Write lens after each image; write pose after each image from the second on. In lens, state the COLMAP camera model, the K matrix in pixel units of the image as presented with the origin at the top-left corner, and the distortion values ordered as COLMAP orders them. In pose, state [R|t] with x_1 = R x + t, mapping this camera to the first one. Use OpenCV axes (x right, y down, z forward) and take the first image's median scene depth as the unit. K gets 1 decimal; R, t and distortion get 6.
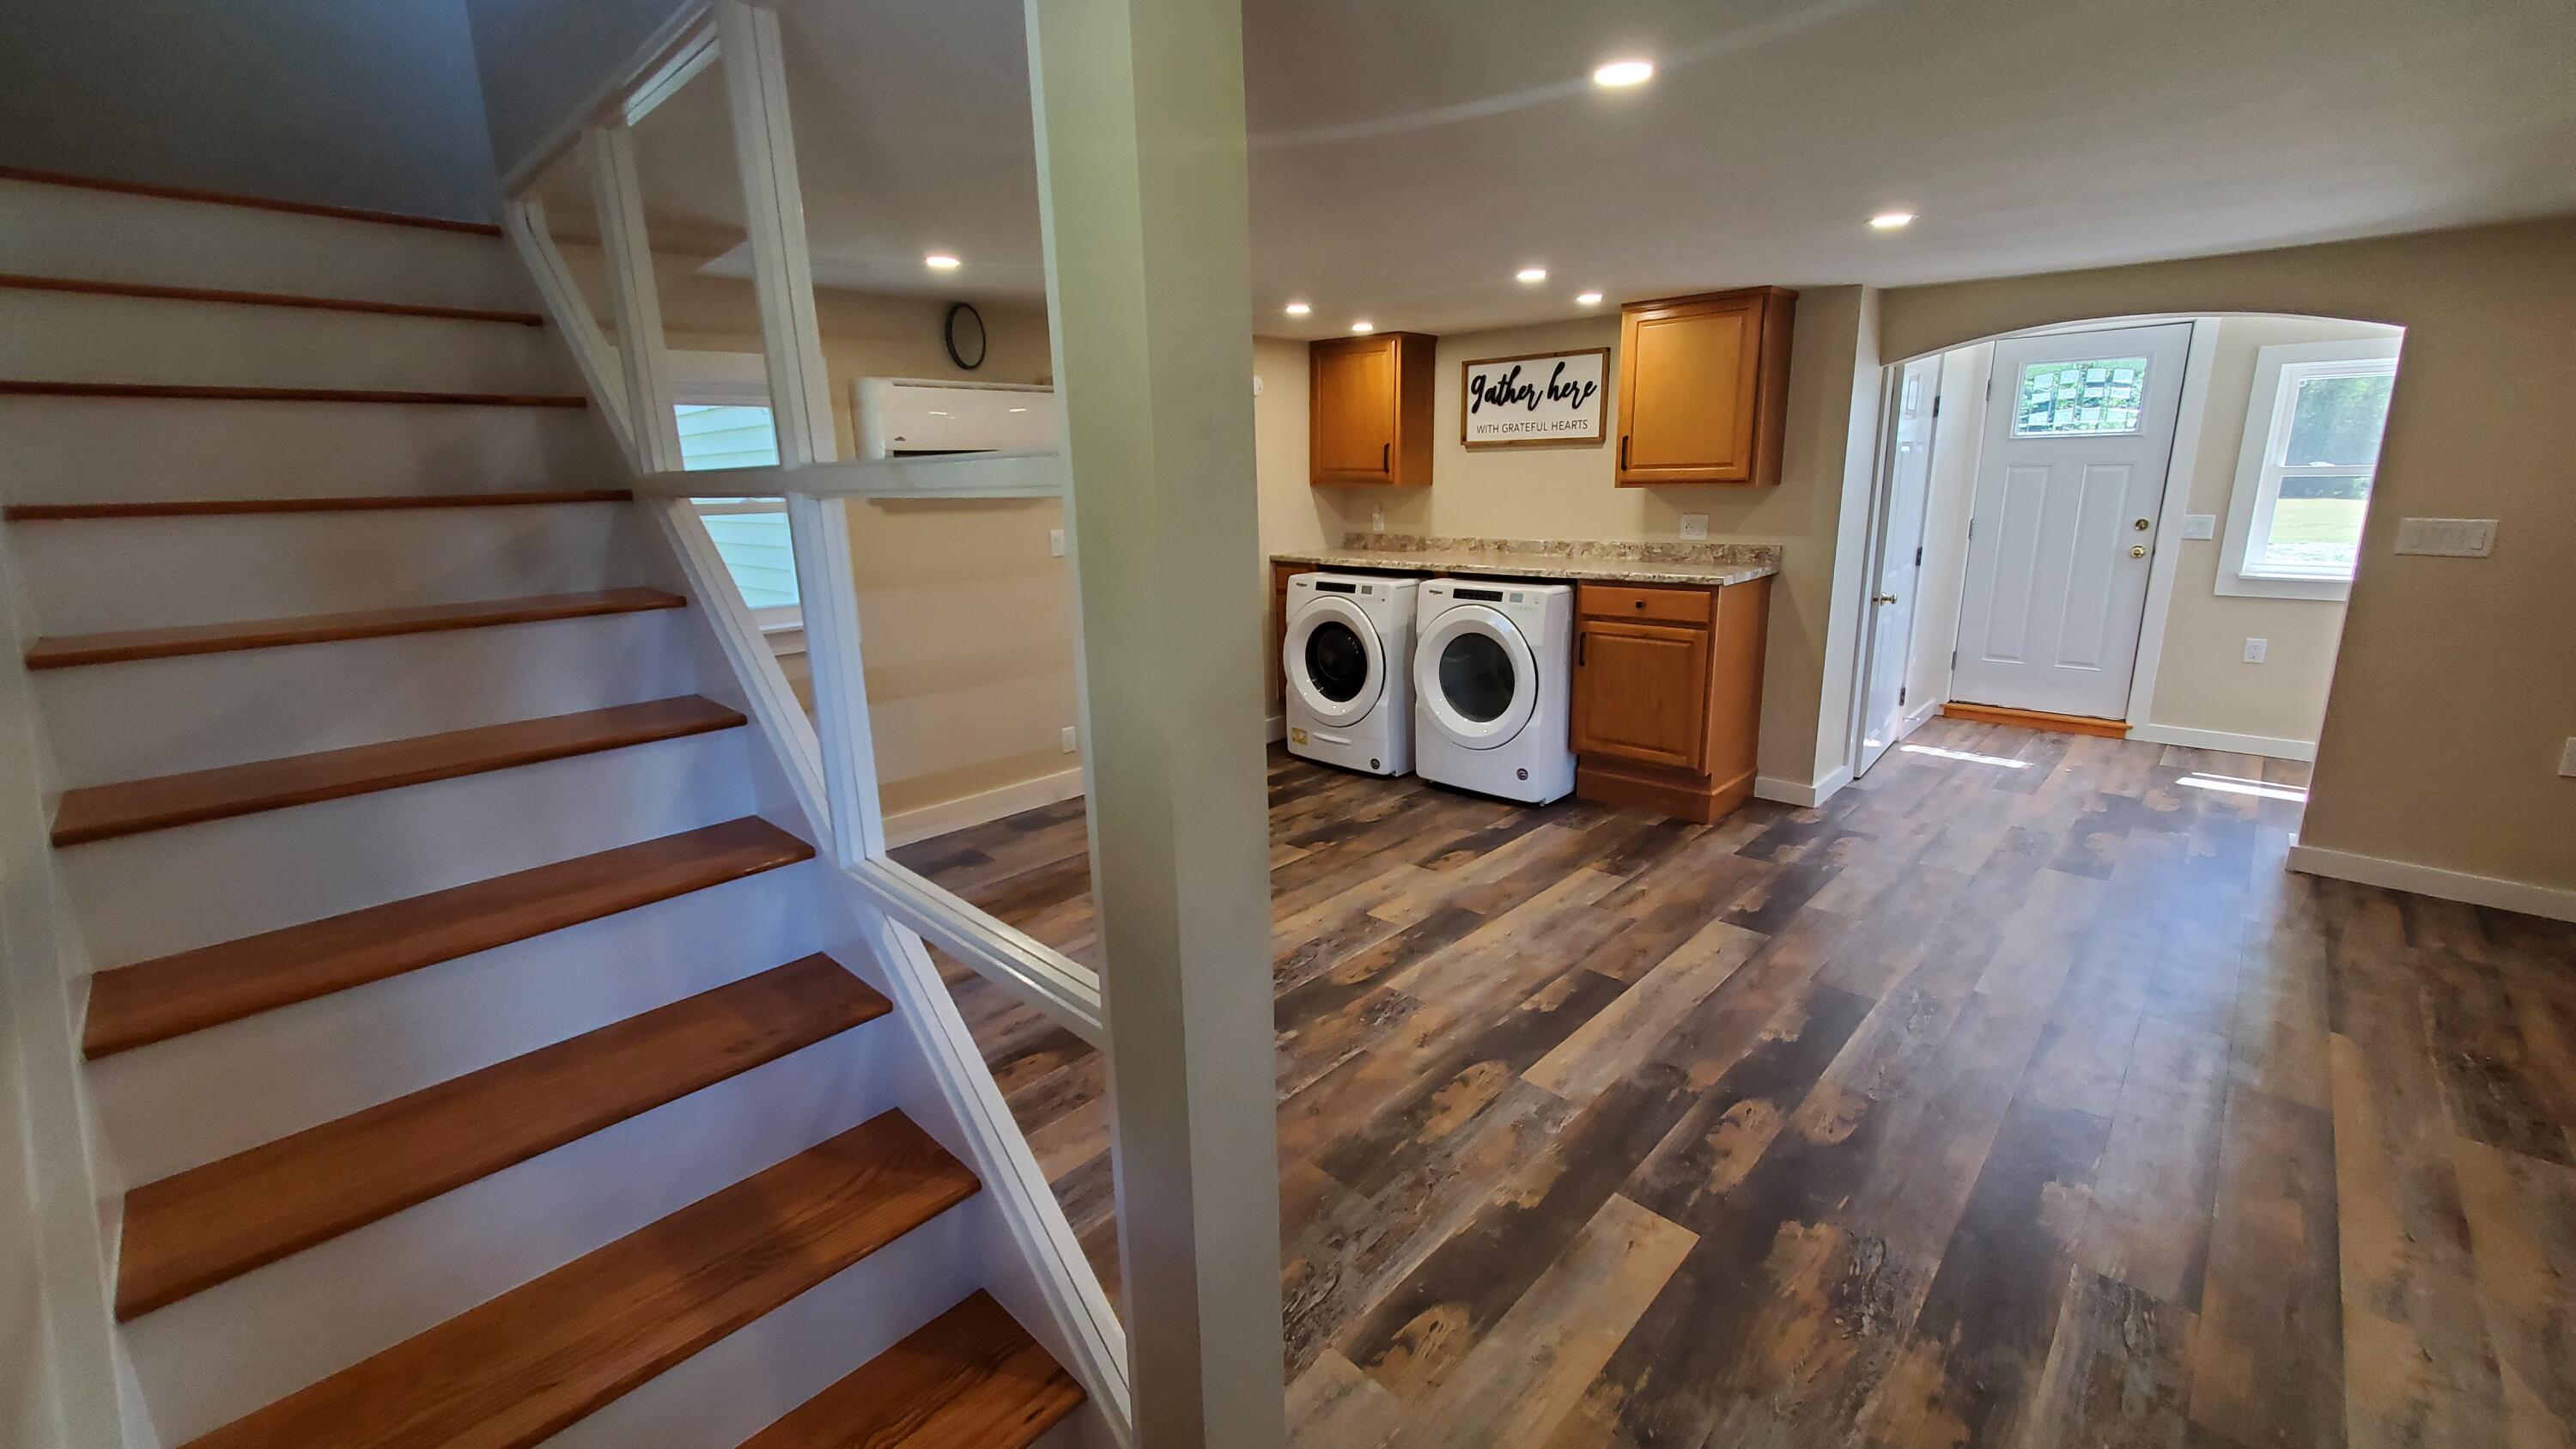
lens RADIAL K [[1020.0, 0, 1288.0], [0, 1020.0, 724.5], [0, 0, 1]] dist [0.000271, 0.000138]
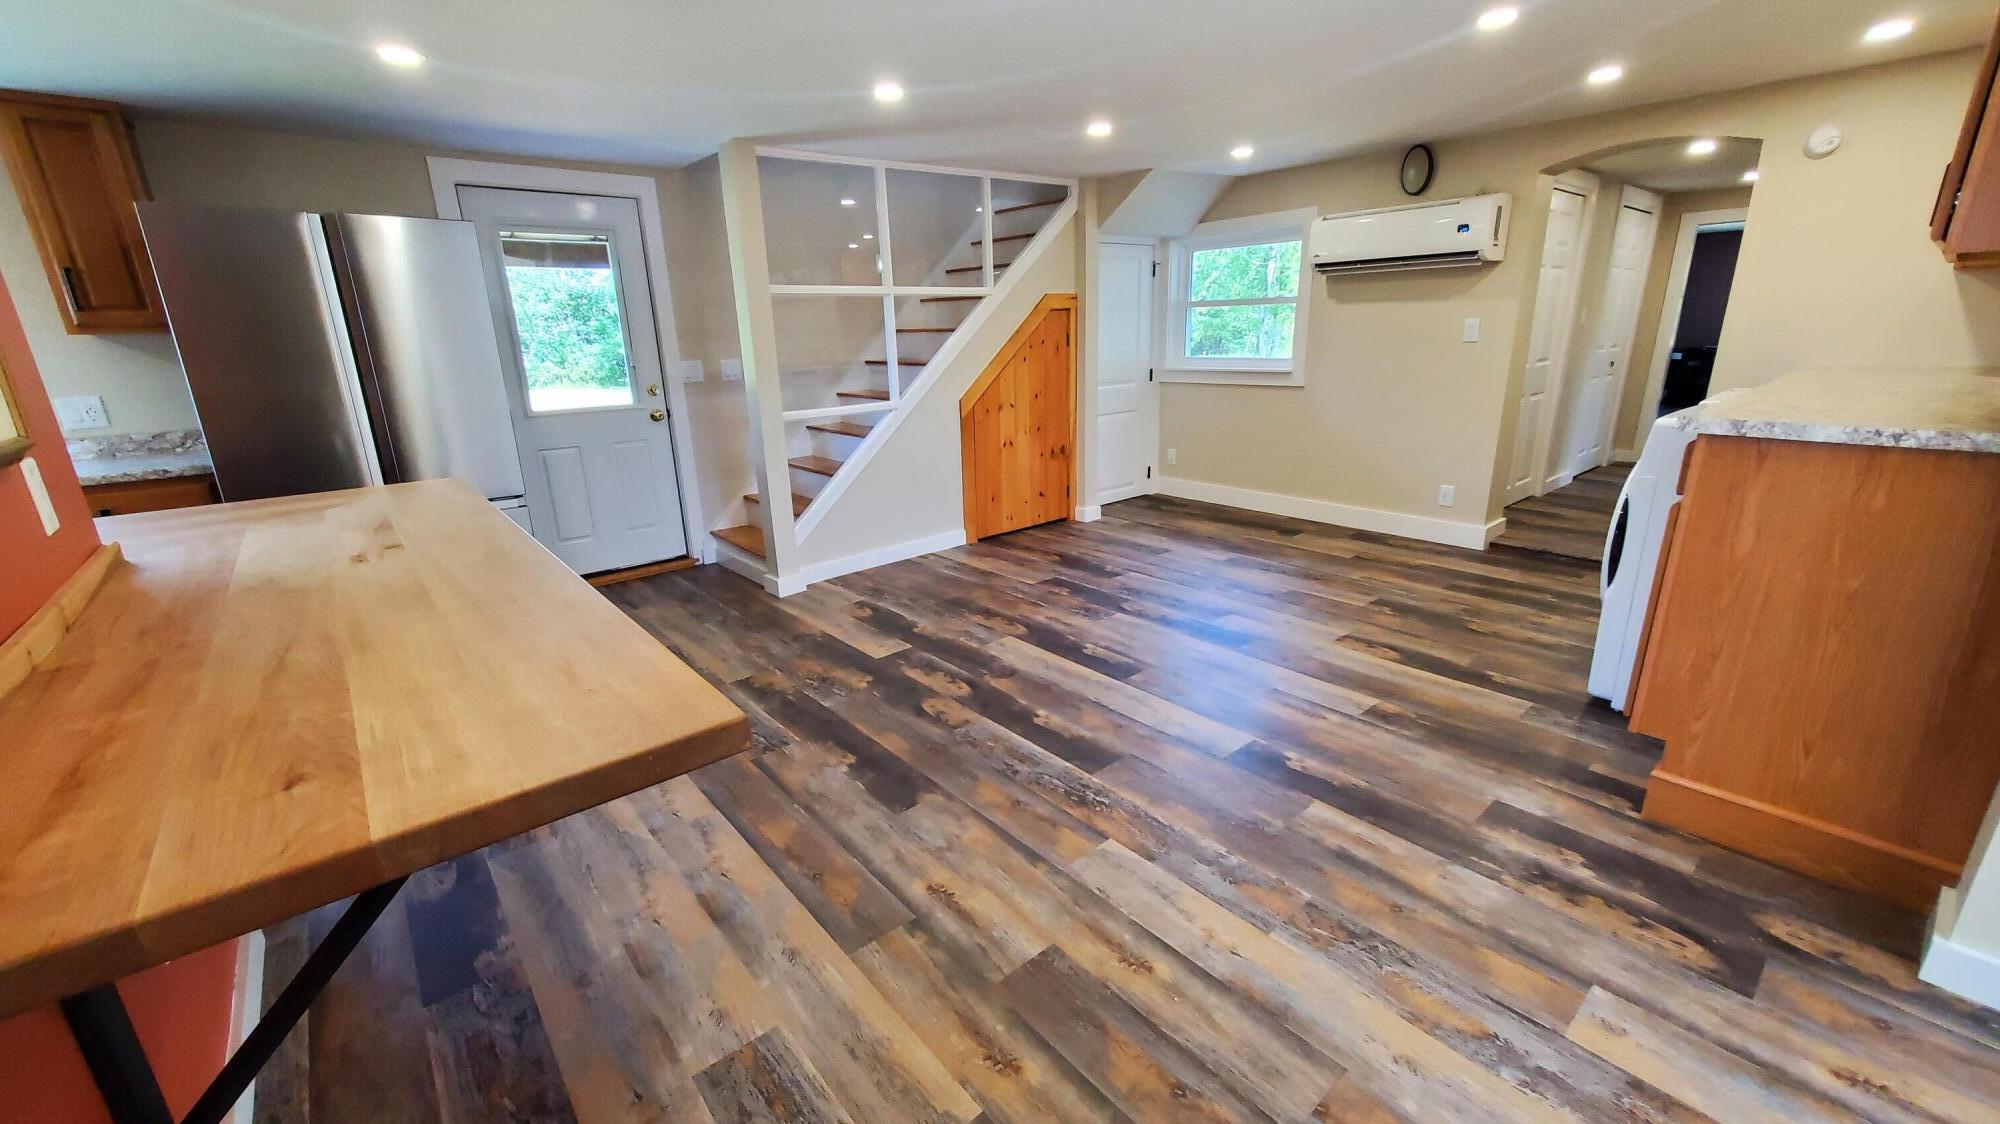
lens RADIAL K [[791.8, 0, 1000.0], [0, 791.8, 562.0], [0, 0, 1]] dist [0.000271, 0.000138]
pose [[-0.107121, 0.307942, -0.945355, 0.855497], [-0.208938, 0.922622, 0.324213, -0.121191], [0.972044, 0.232251, -0.034491, 0.579544]]
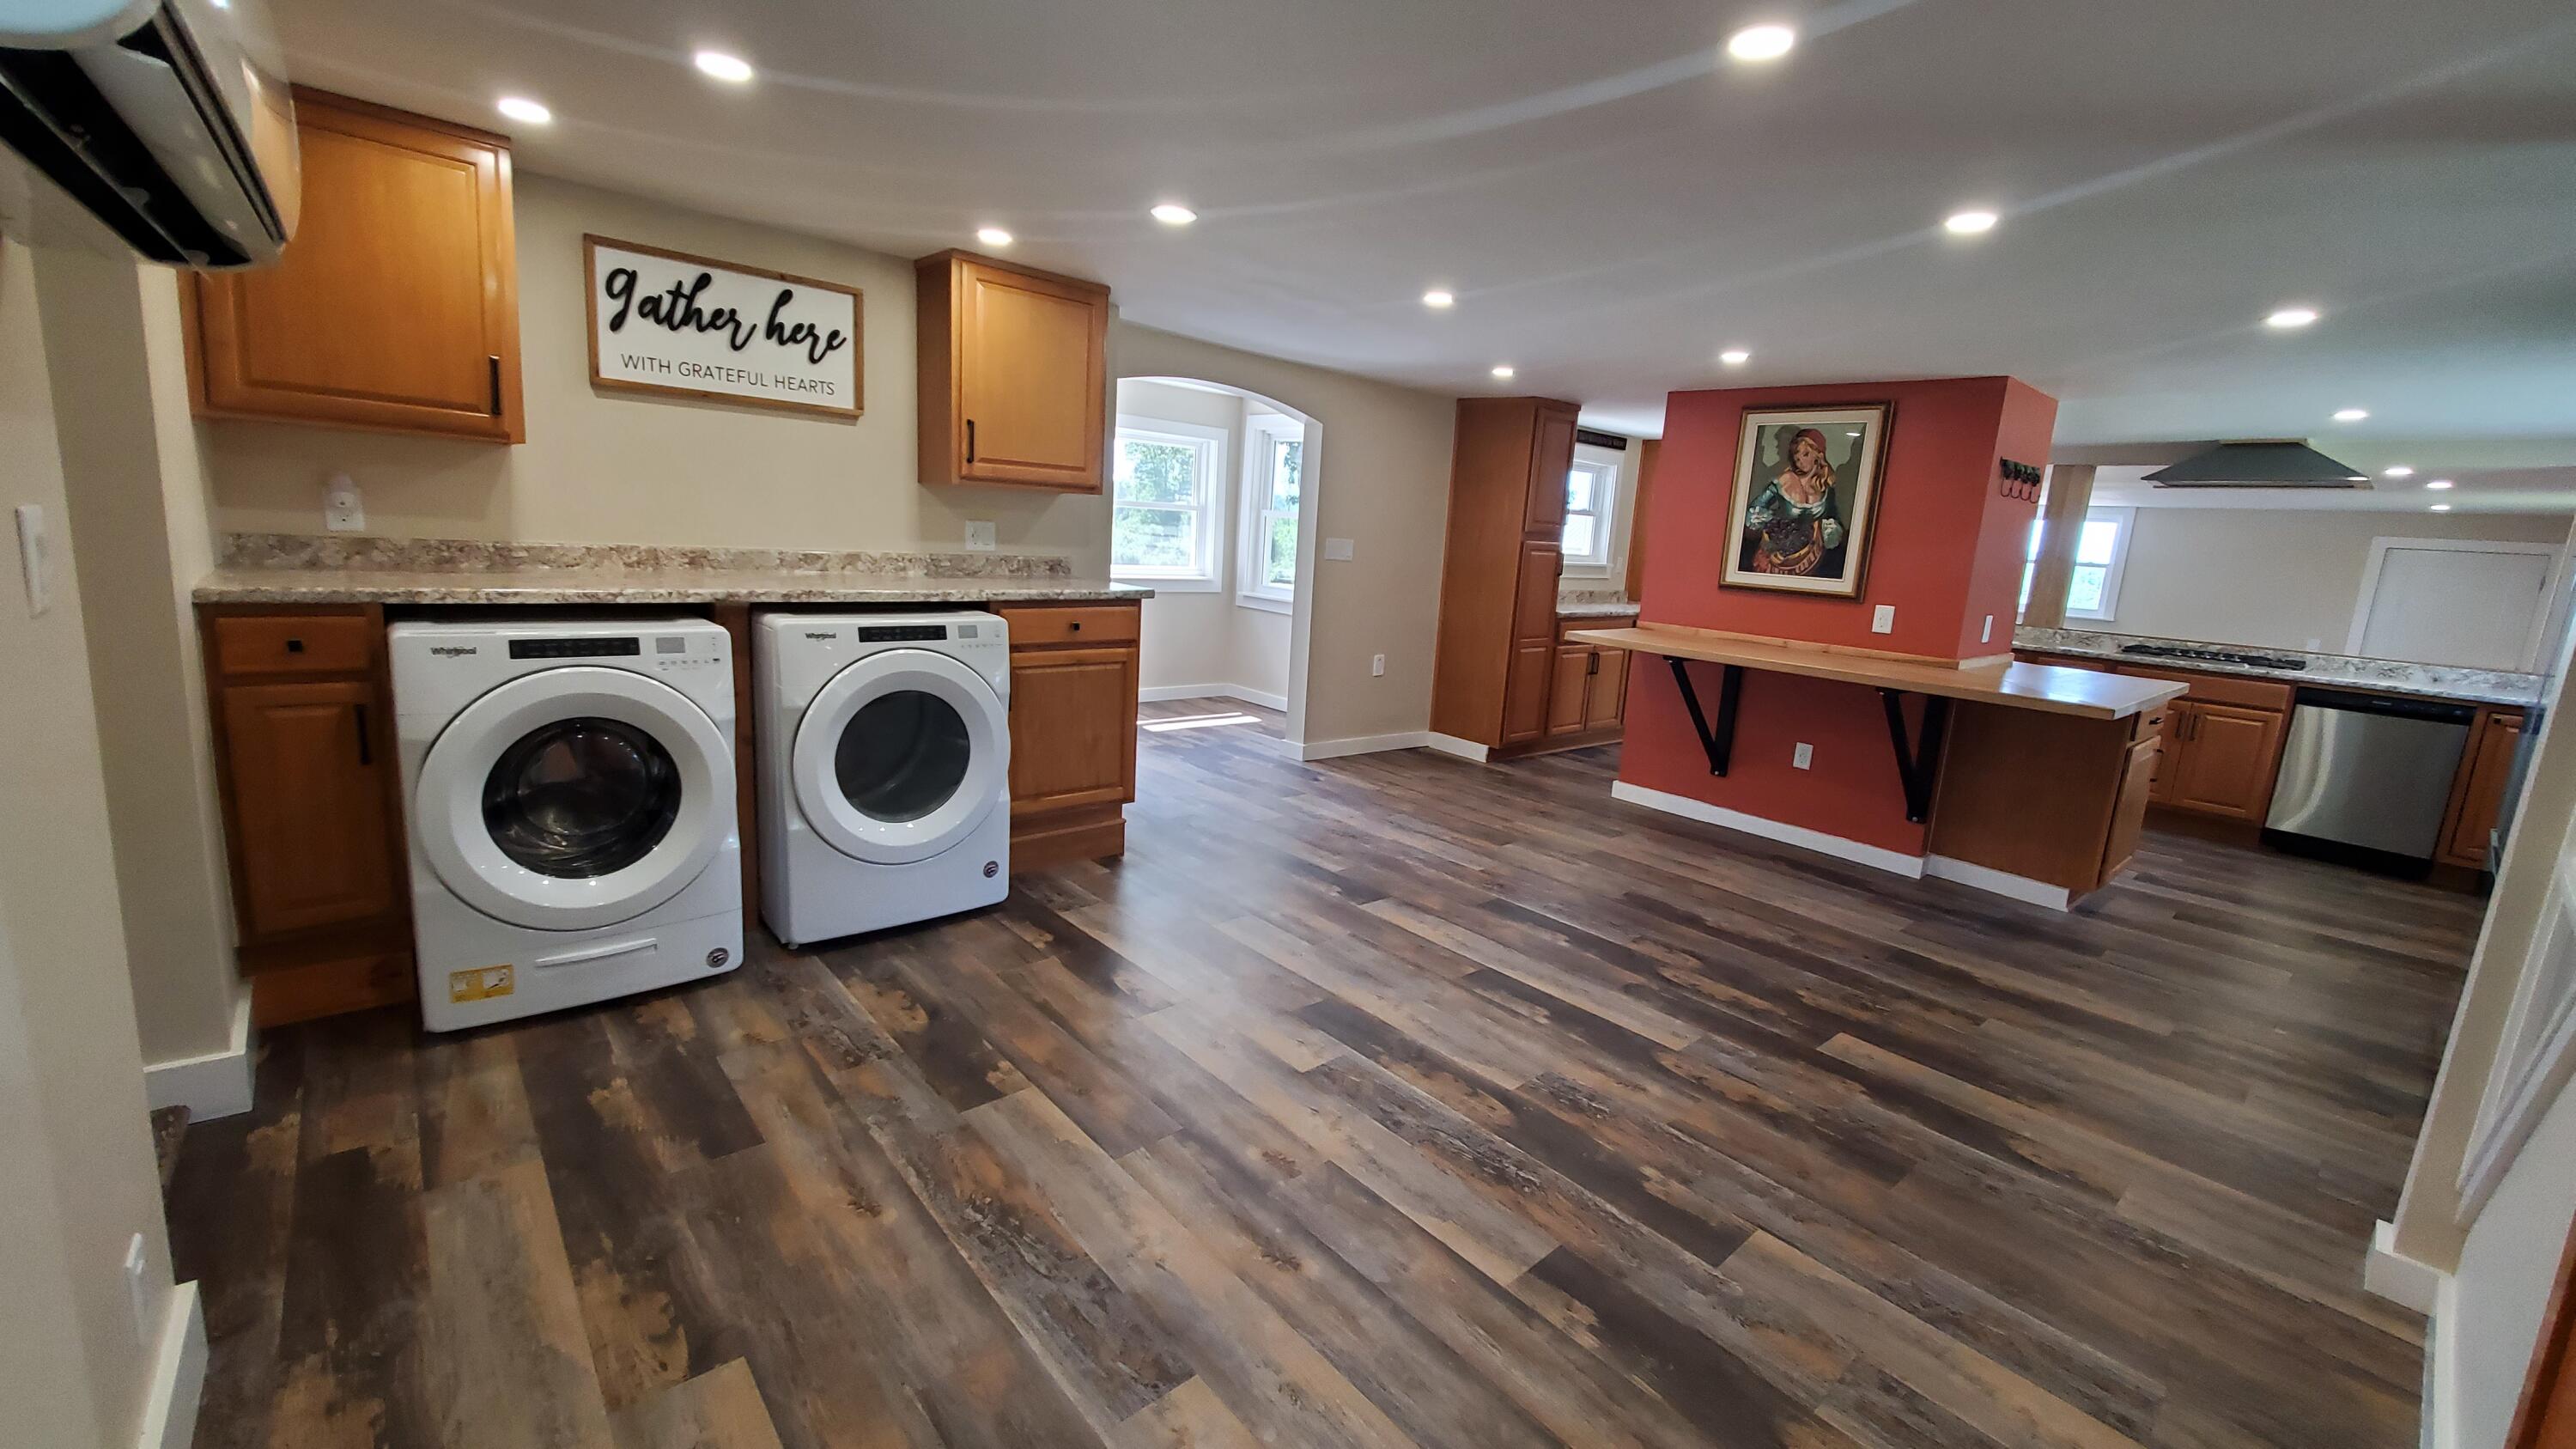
lens RADIAL K [[1020.0, 0, 1288.0], [0, 1020.0, 724.5], [0, 0, 1]] dist [0.000271, 0.000138]
pose [[0.083724, -0.168082, 0.982211, -0.470256], [0.173228, 0.973119, 0.151760, -0.131056], [-0.981317, 0.157440, 0.110590, 0.713233]]
